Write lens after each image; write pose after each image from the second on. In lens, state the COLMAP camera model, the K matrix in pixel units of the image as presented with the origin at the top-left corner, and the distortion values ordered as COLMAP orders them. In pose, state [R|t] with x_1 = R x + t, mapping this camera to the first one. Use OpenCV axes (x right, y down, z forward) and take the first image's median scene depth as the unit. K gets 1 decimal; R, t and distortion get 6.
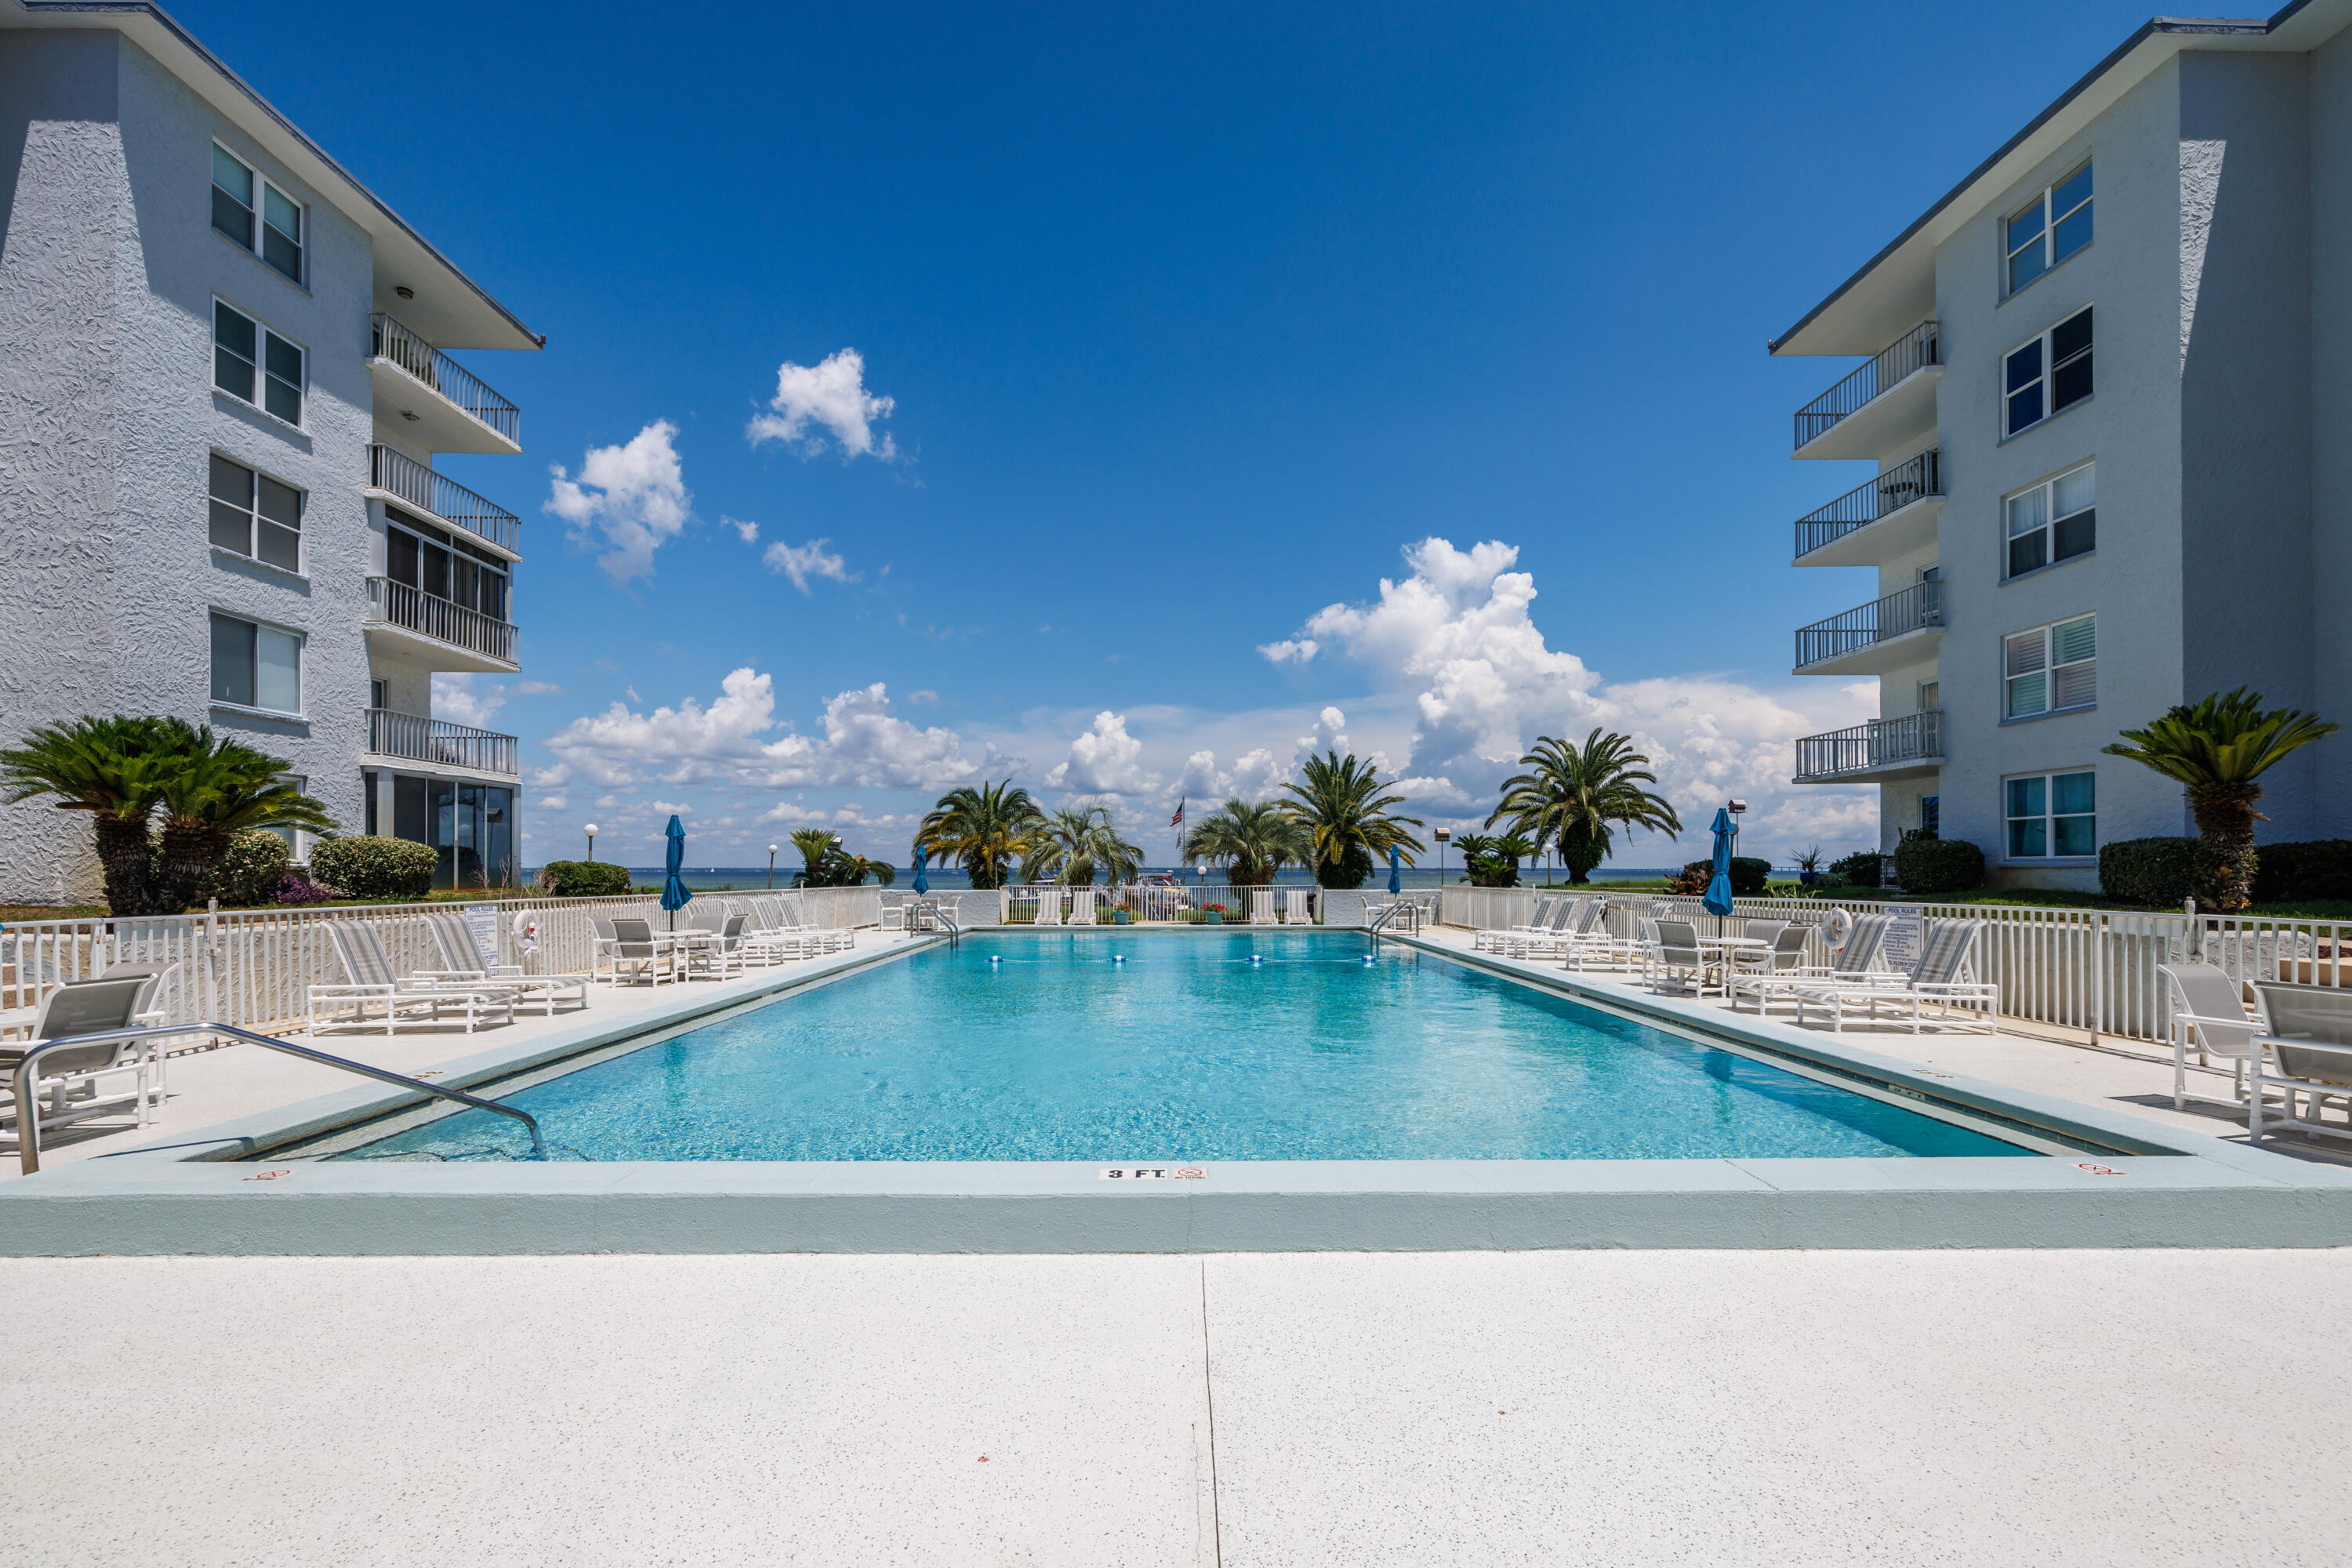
lens RADIAL K [[989.9, 0, 1181.9], [0, 989.9, 867.1], [0, 0, 1]] dist [-0.011076, 0.001232]
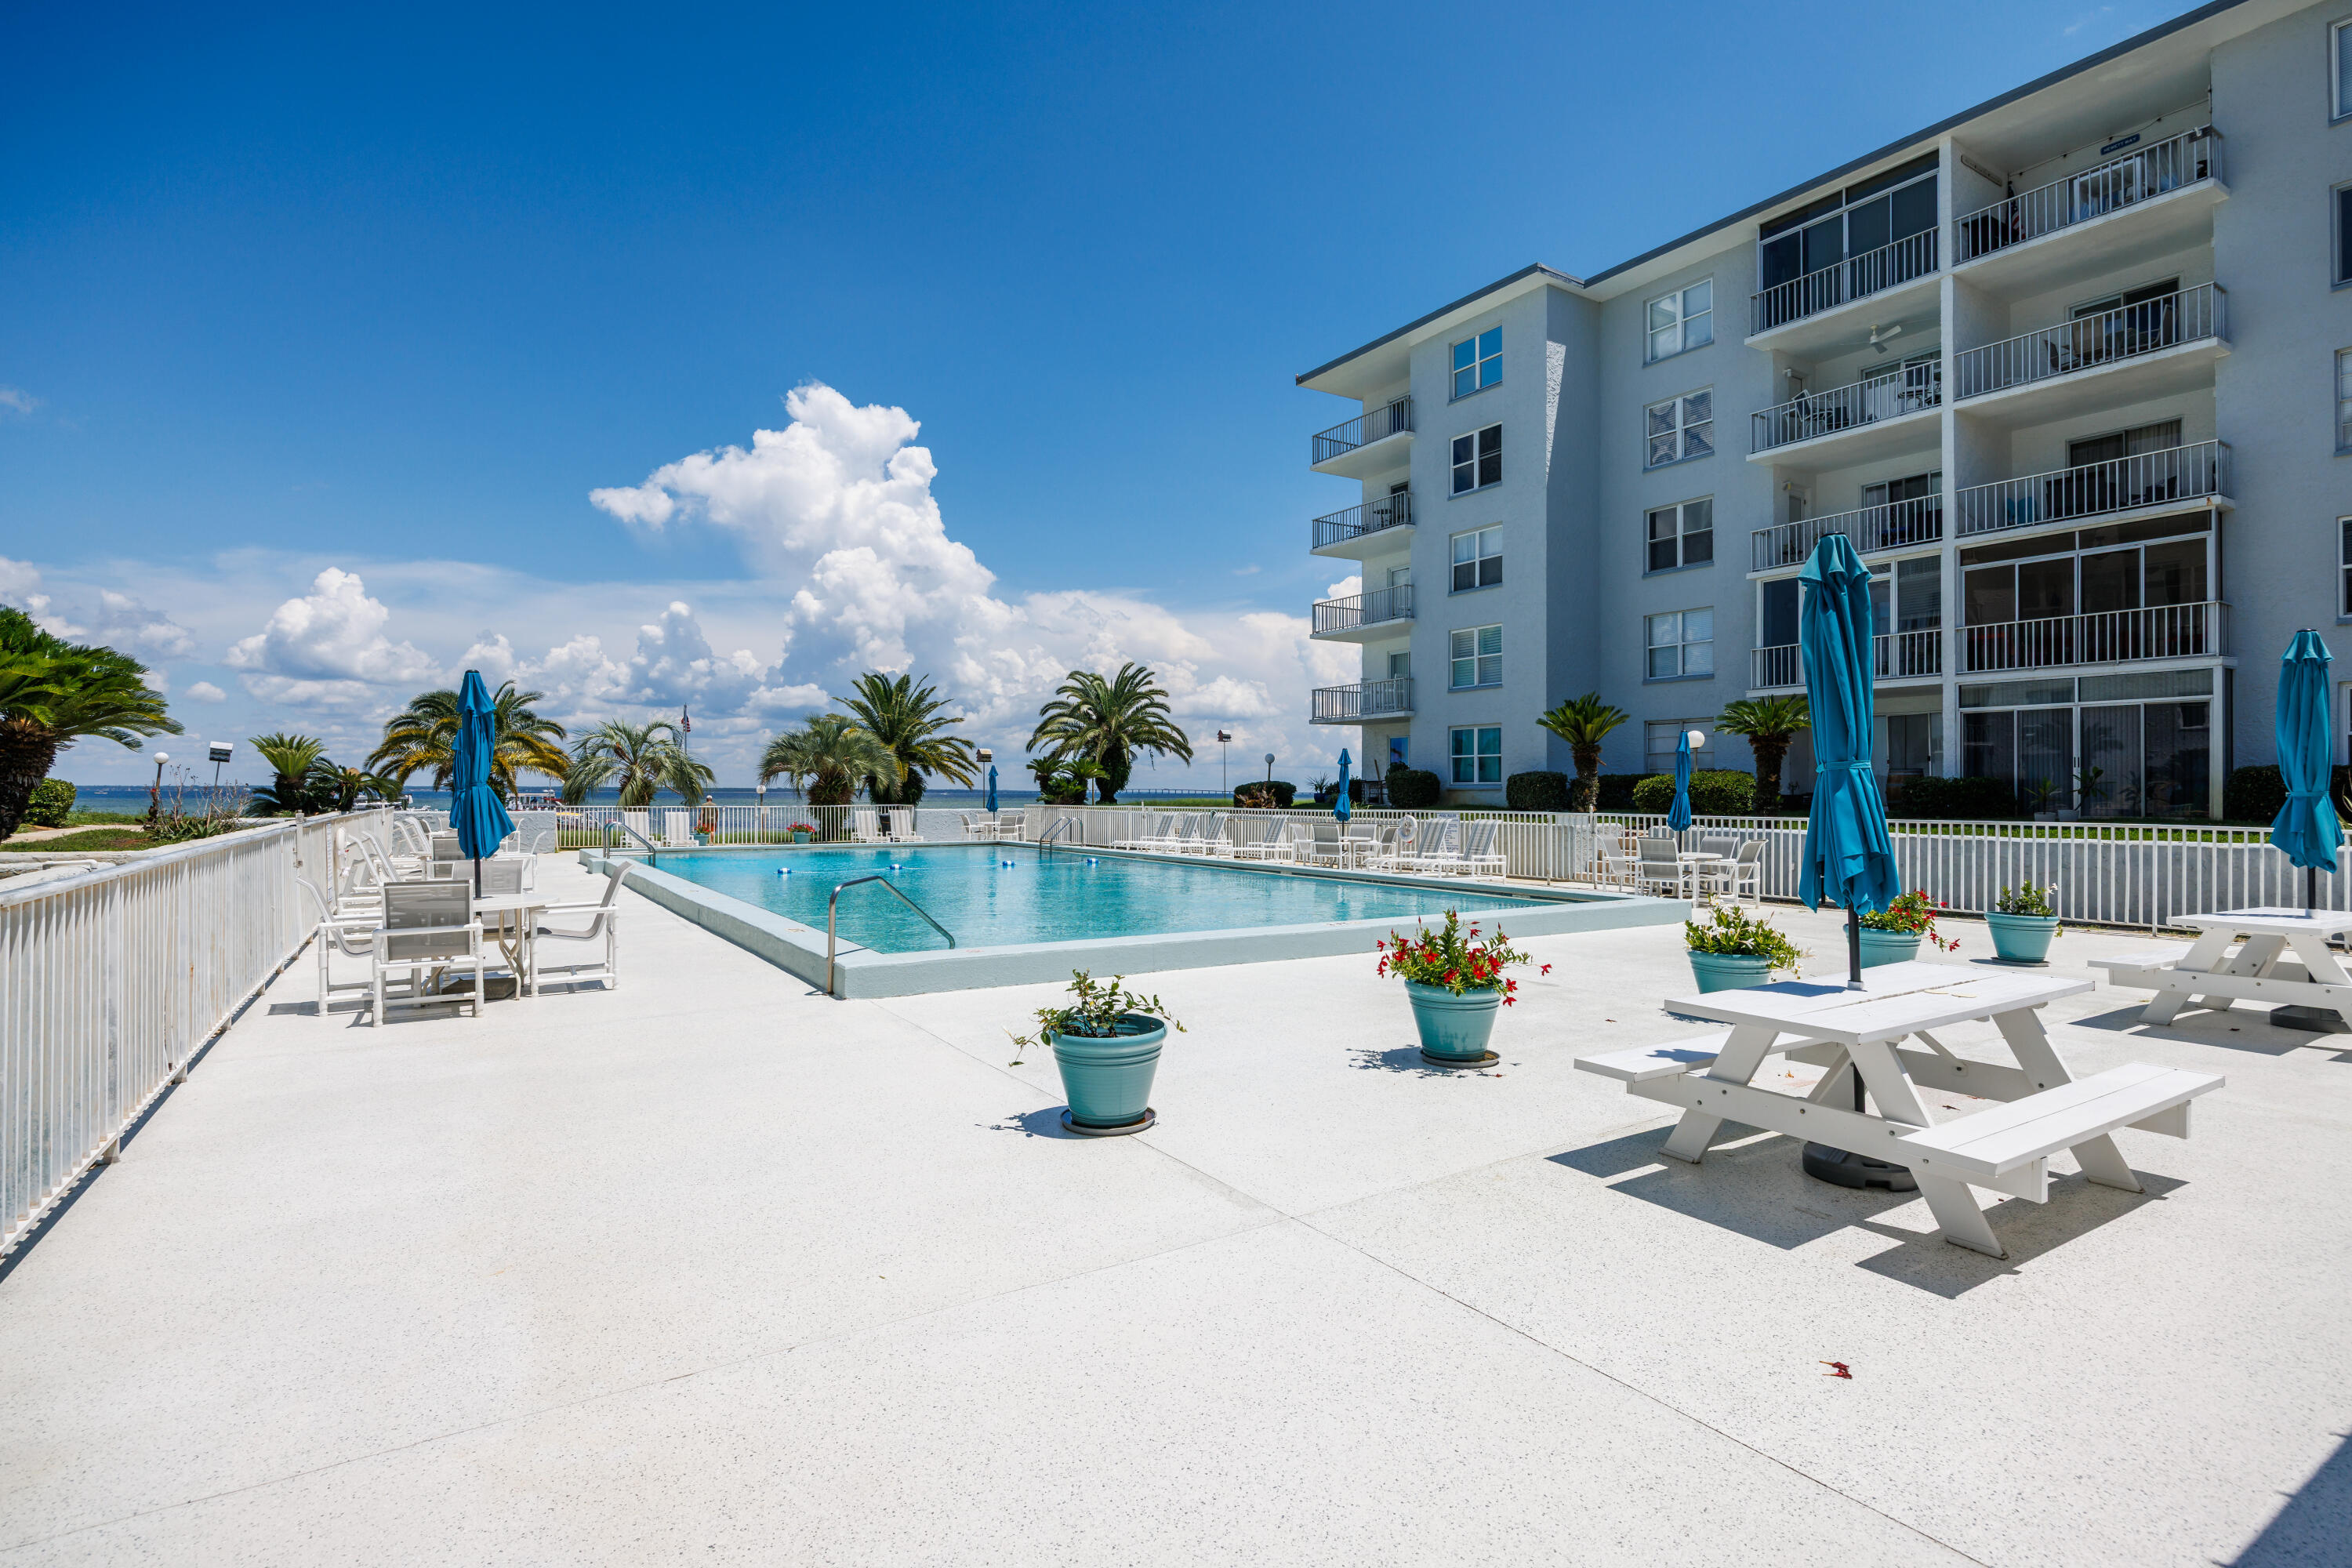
lens RADIAL K [[1077.1, 0, 1270.8], [0, 1077.1, 767.8], [0, 0, 1]] dist [-0.003096, -0.000028]
pose [[0.807009, 0.003985, 0.590526, -0.301453], [0.003533, 0.999927, -0.011576, -0.014649], [-0.590529, 0.011428, 0.806936, -0.119924]]
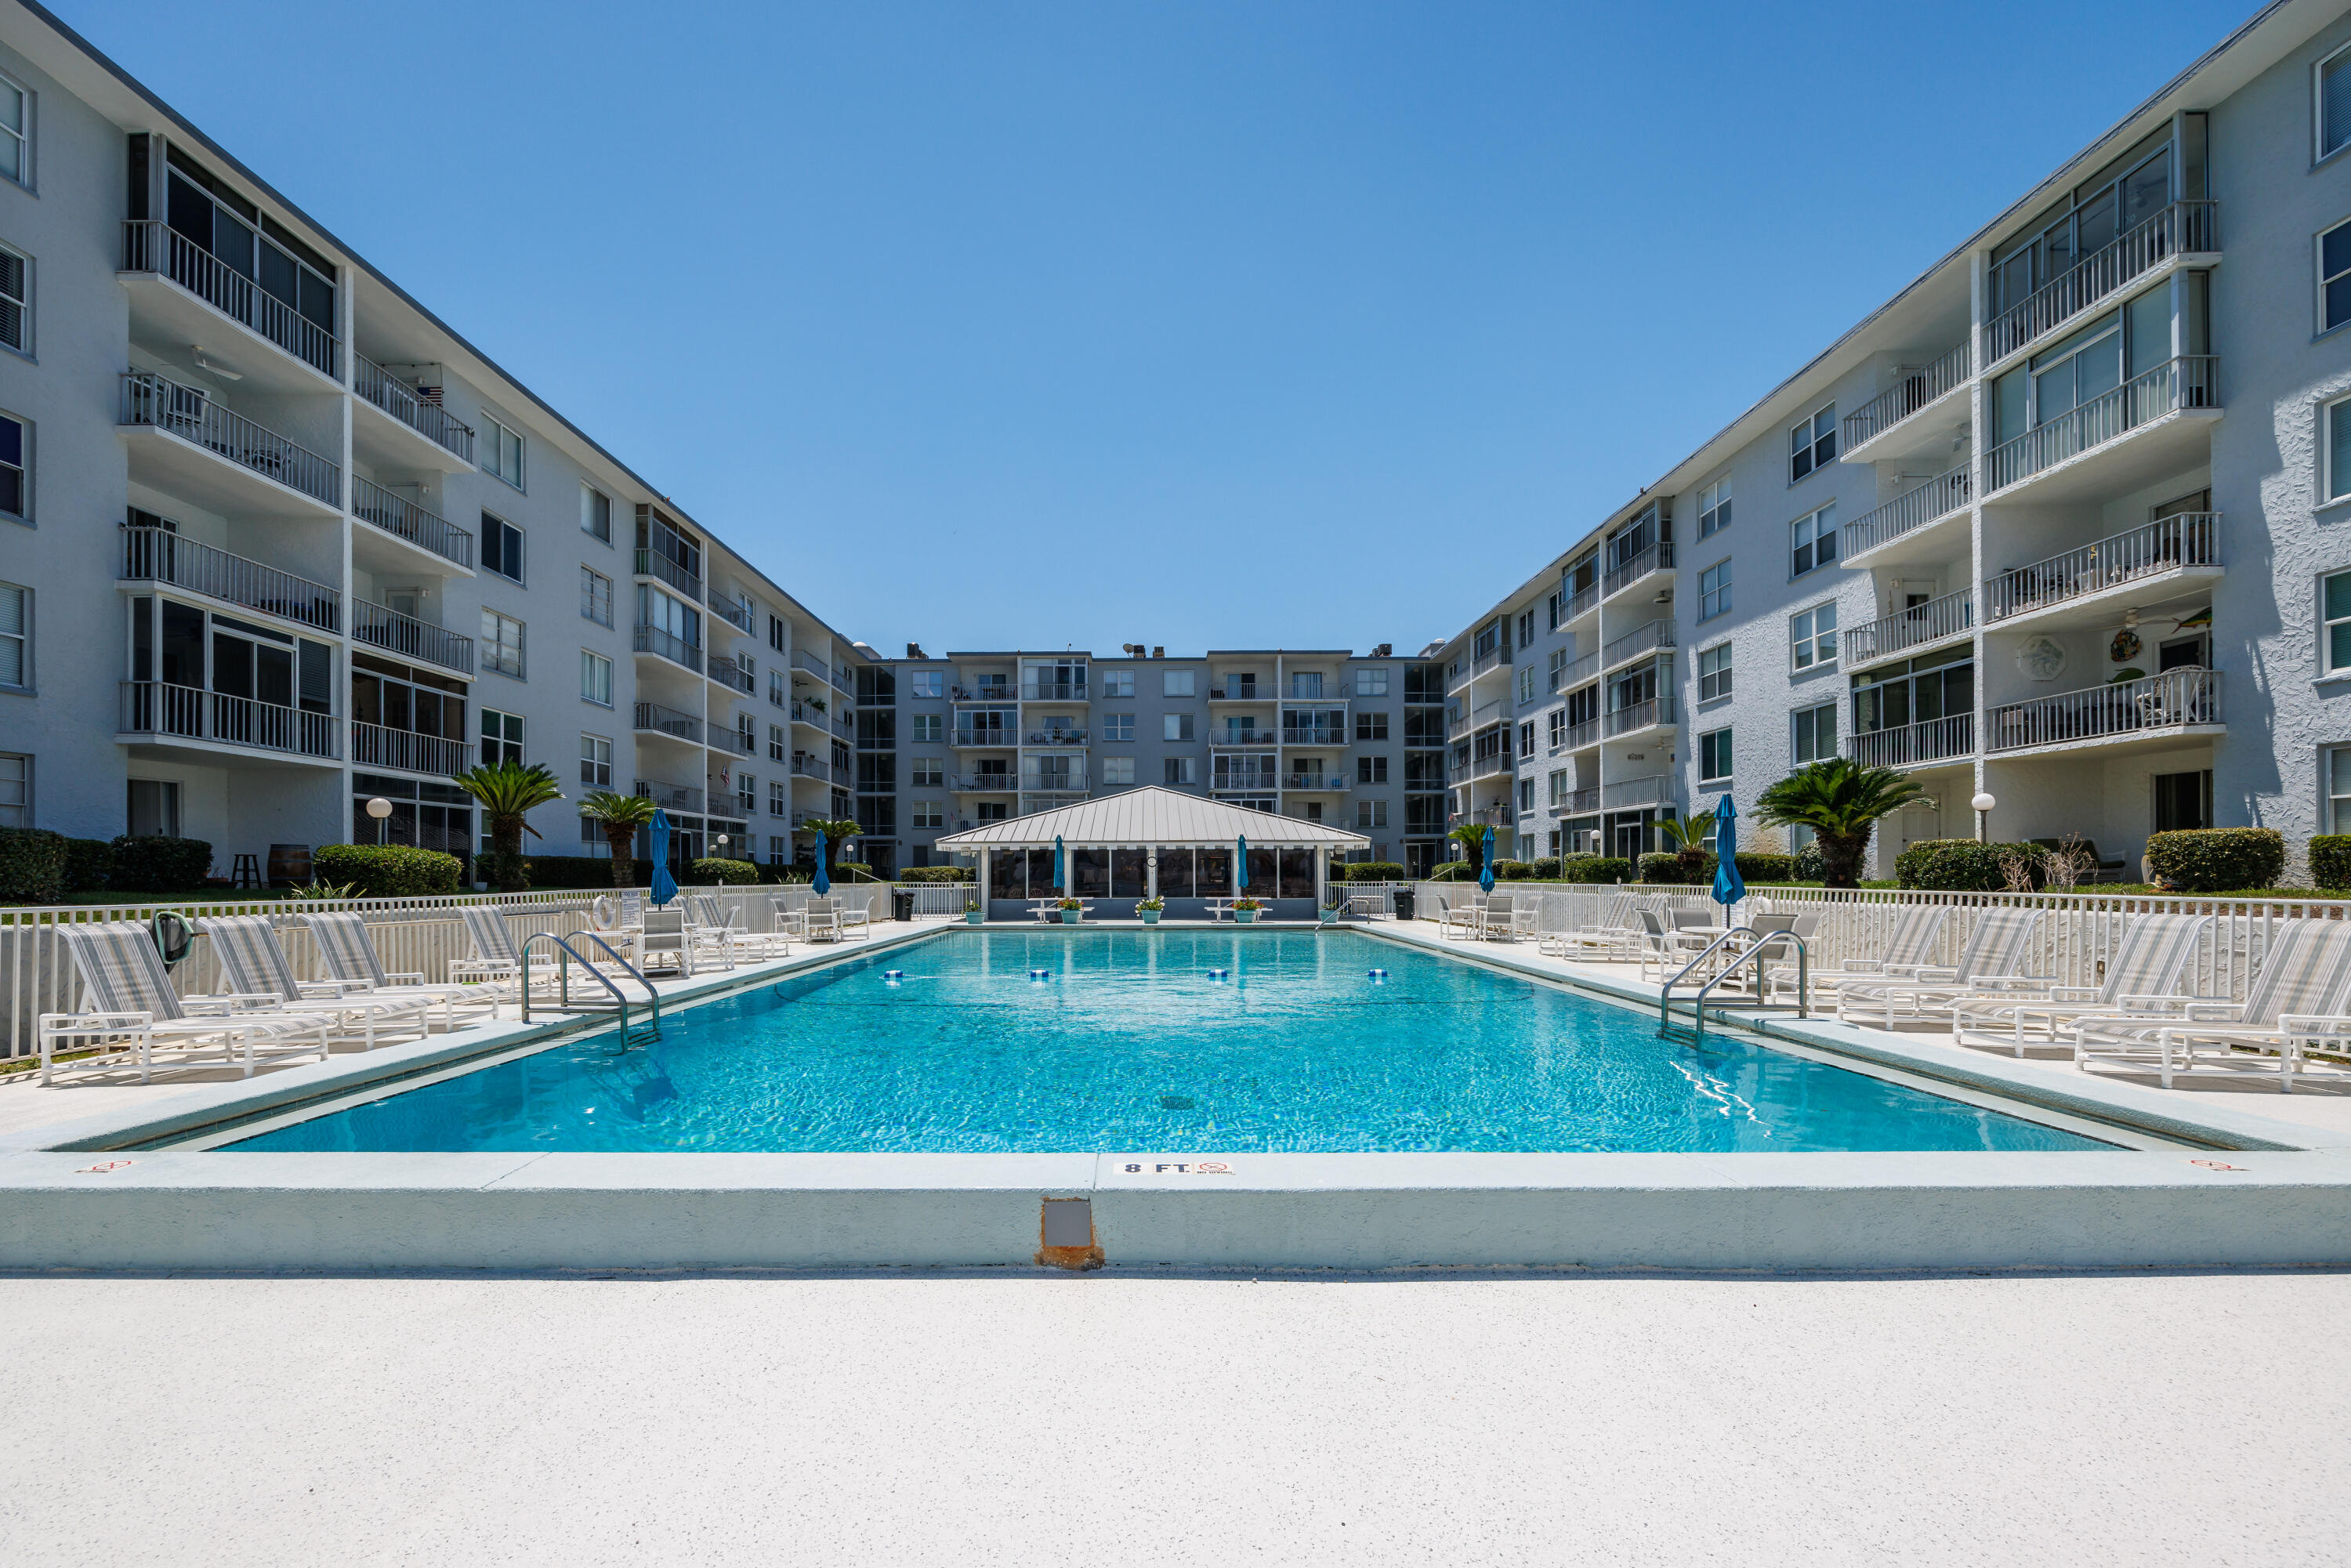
lens RADIAL K [[989.5, 0, 1175.0], [0, 989.5, 882.8], [0, 0, 1]] dist [-0.011076, 0.001232]
pose [[-0.999987, 0.004412, -0.002630, -0.026071], [0.004404, 0.999986, 0.003047, 0.013894], [0.002643, 0.003035, -0.999992, 1.366930]]
